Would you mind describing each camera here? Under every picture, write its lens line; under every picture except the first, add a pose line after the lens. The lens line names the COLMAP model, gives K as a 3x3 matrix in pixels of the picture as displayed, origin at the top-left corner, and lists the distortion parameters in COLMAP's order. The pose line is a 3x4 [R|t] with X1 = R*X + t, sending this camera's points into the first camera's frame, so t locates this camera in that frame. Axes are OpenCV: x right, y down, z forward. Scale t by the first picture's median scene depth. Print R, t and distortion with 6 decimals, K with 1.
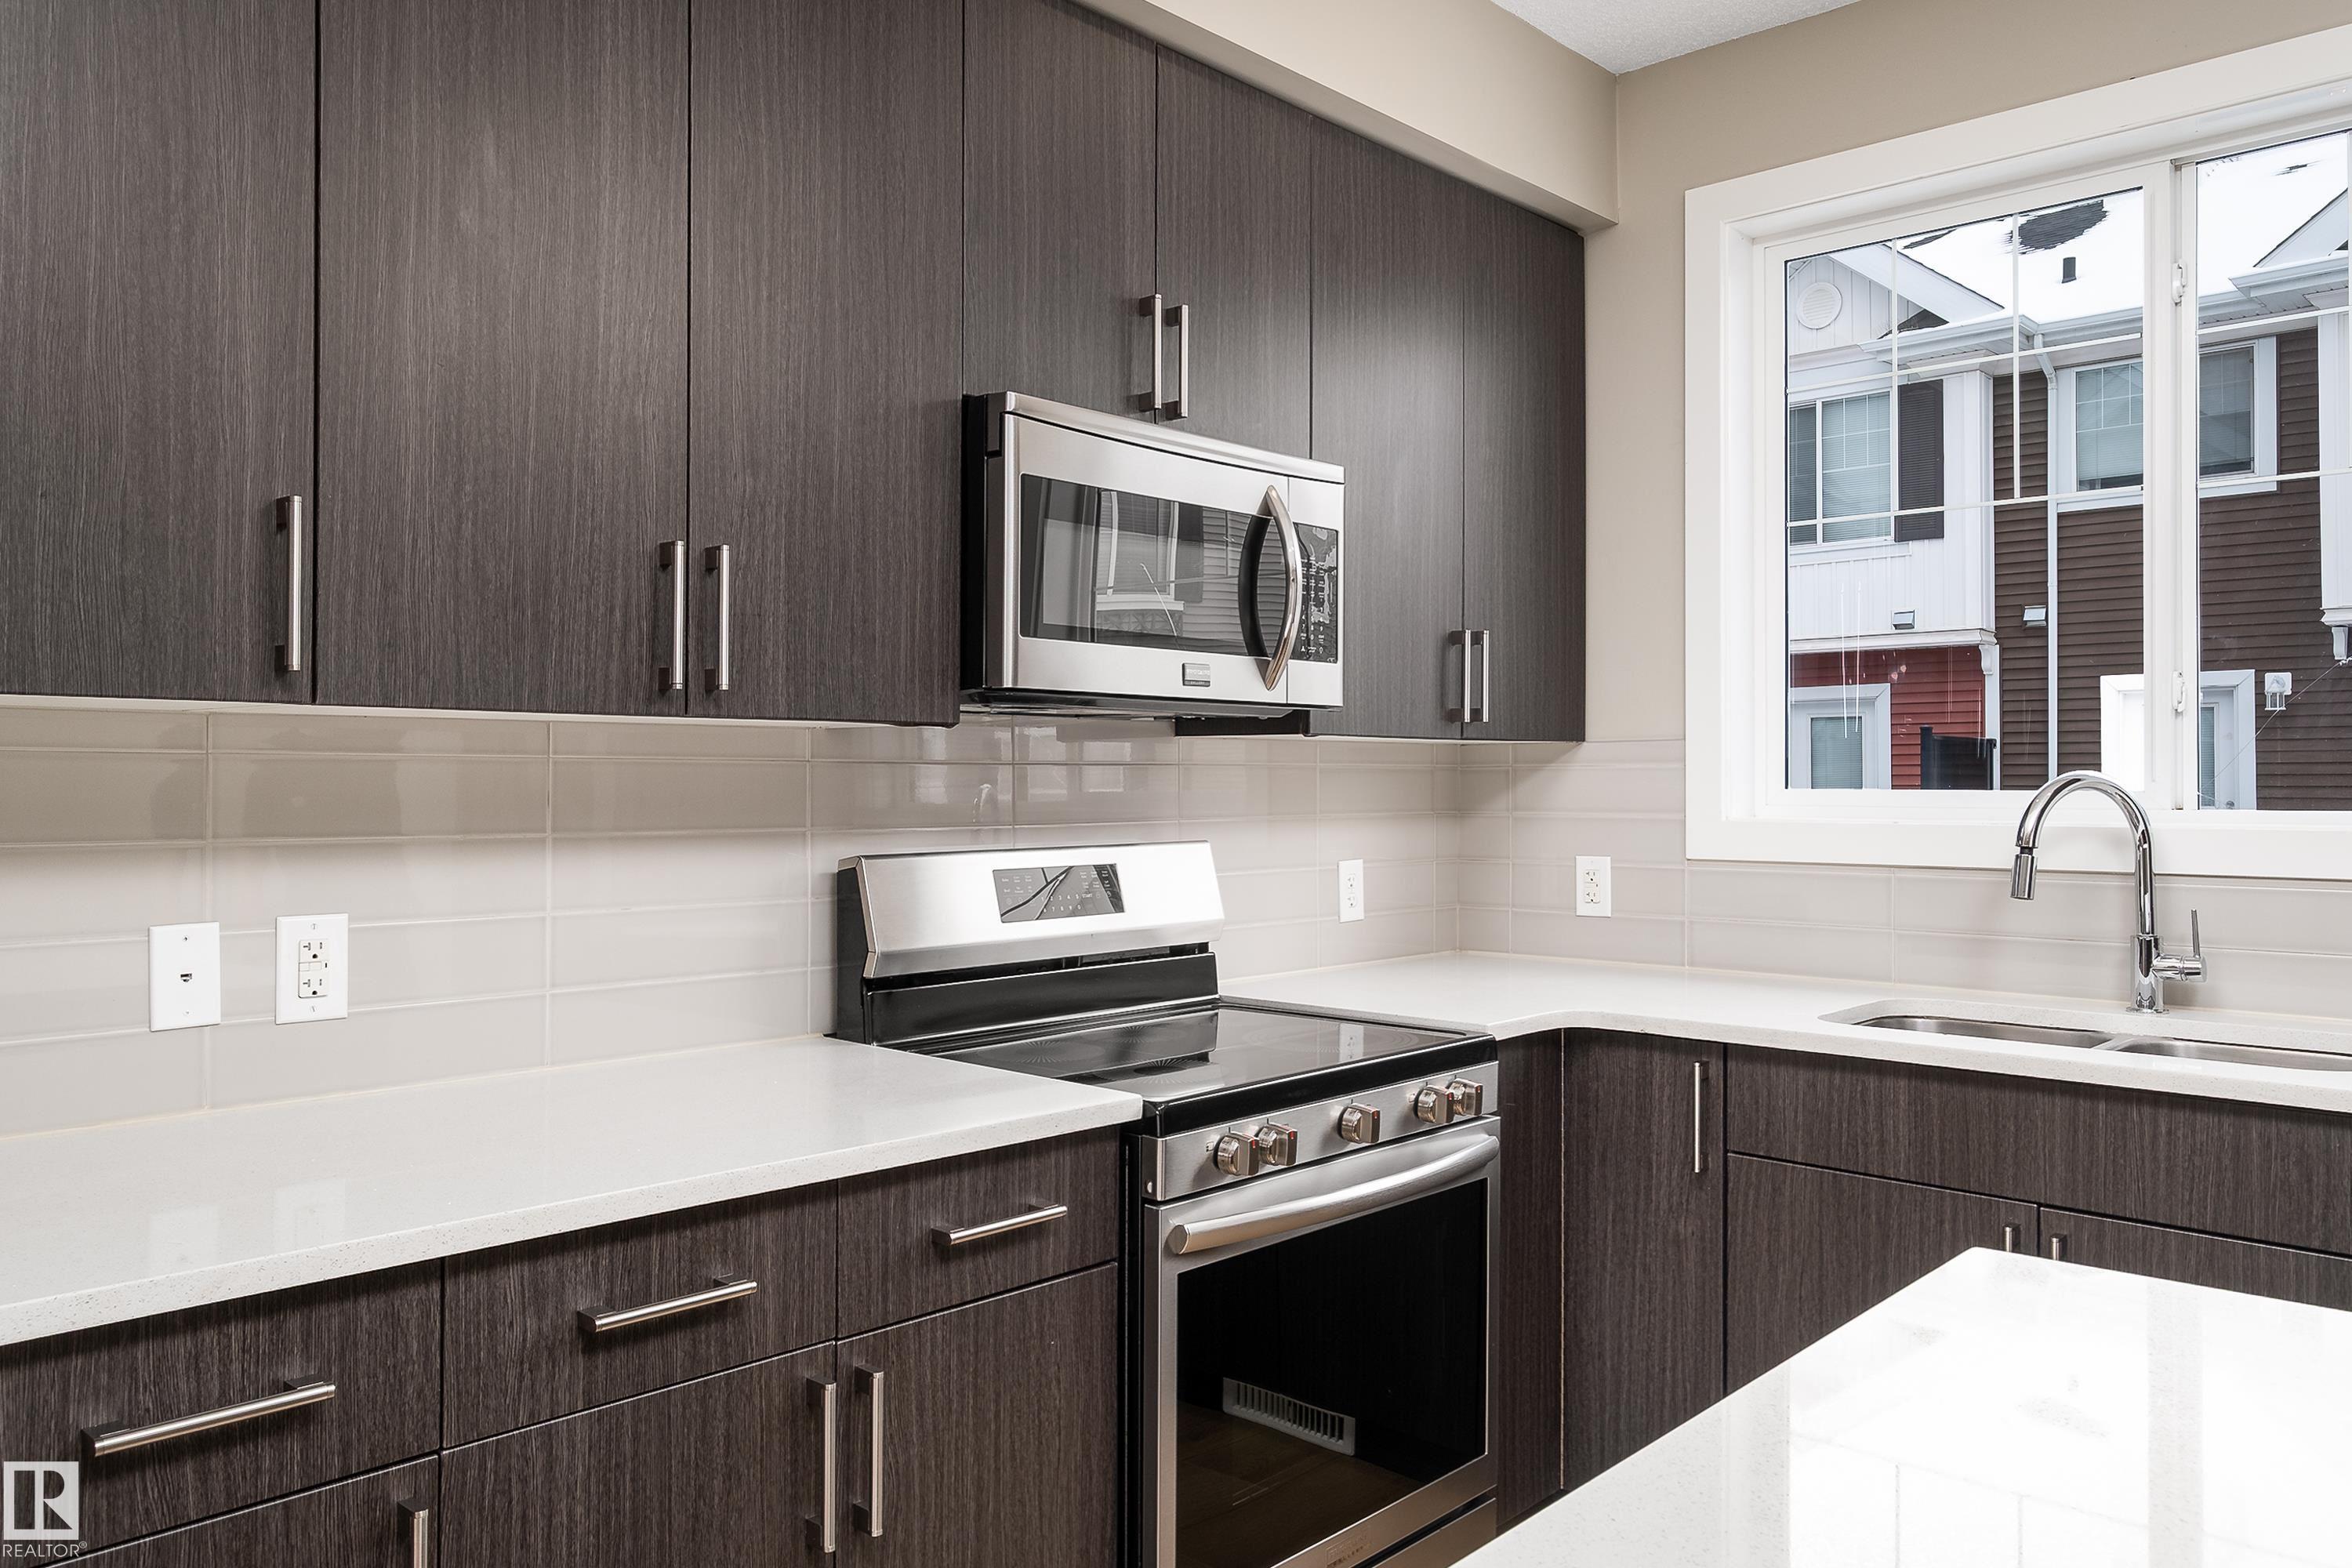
lens RADIAL K [[1707.4, 0, 1185.0], [0, 1707.4, 755.7], [0, 0, 1]] dist [0.000249, 0.005835]
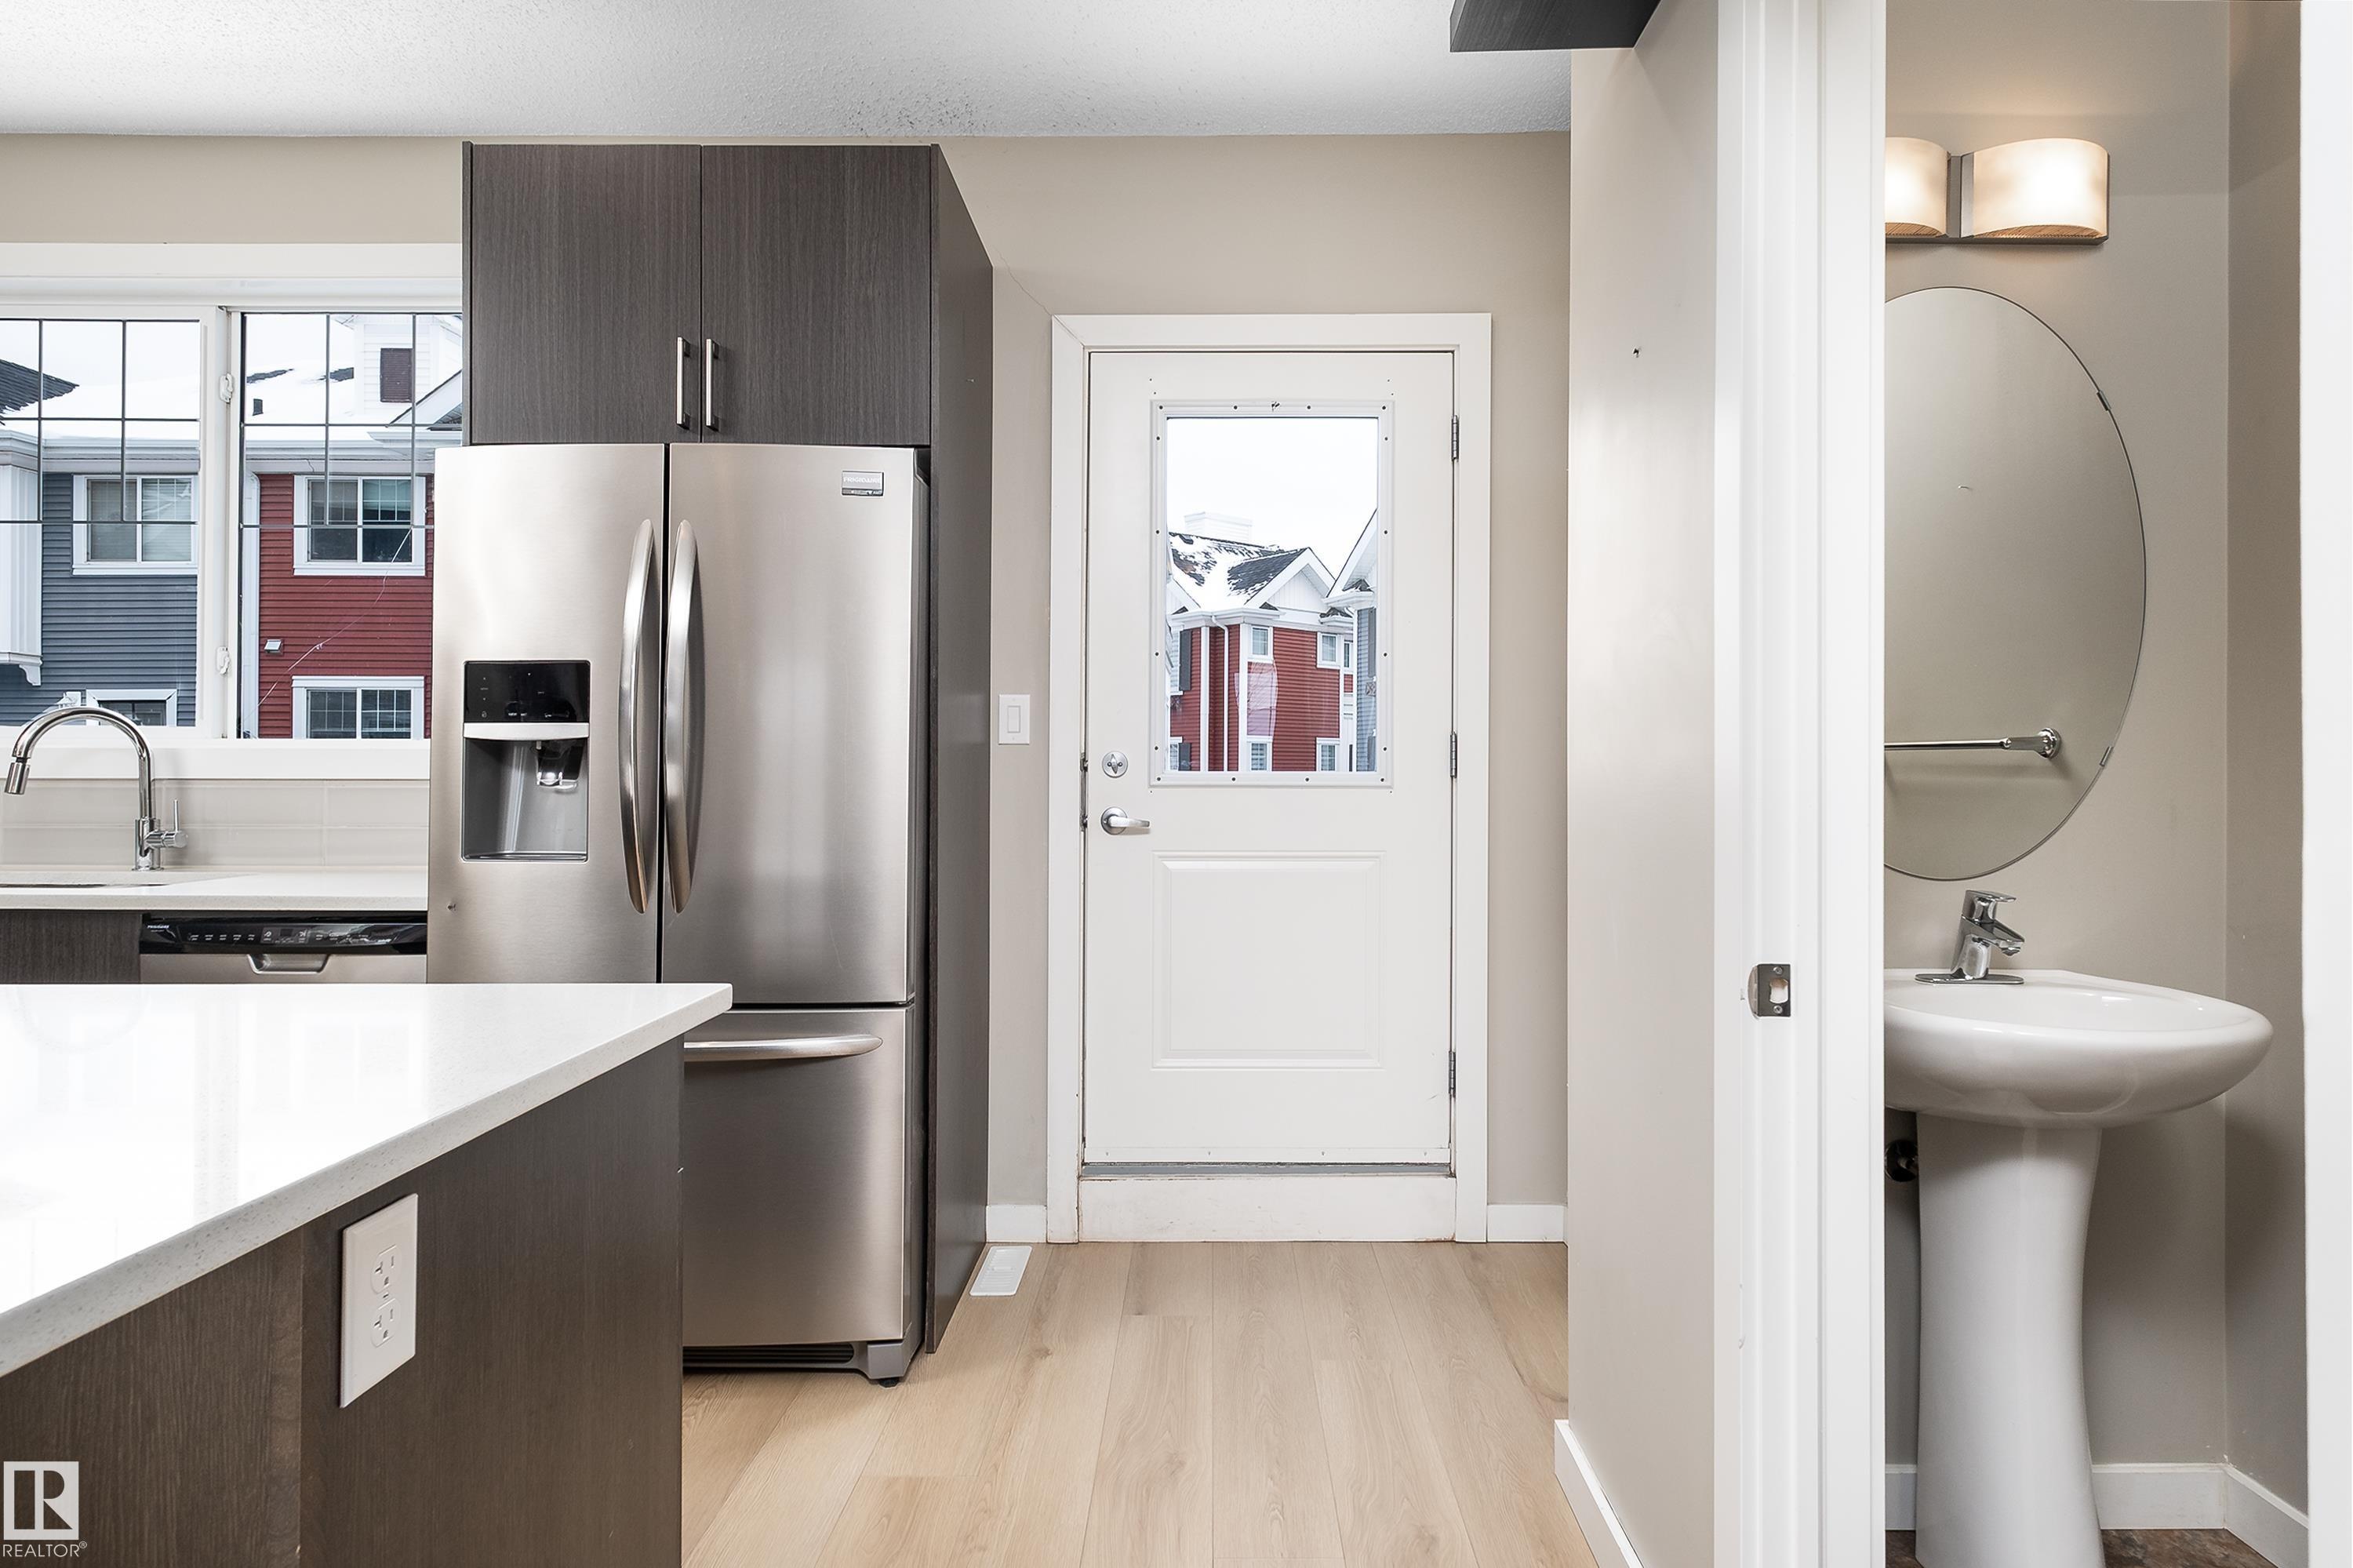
lens RADIAL K [[1286.8, 0, 1191.2], [0, 1286.8, 774.2], [0, 0, 1]] dist [-0.003401, -0.001244]
pose [[0.738007, 0.000847, 0.674792, 0.498194], [-0.012109, 0.999855, 0.011989, 0.042744], [-0.674684, -0.017019, 0.737910, -0.466036]]
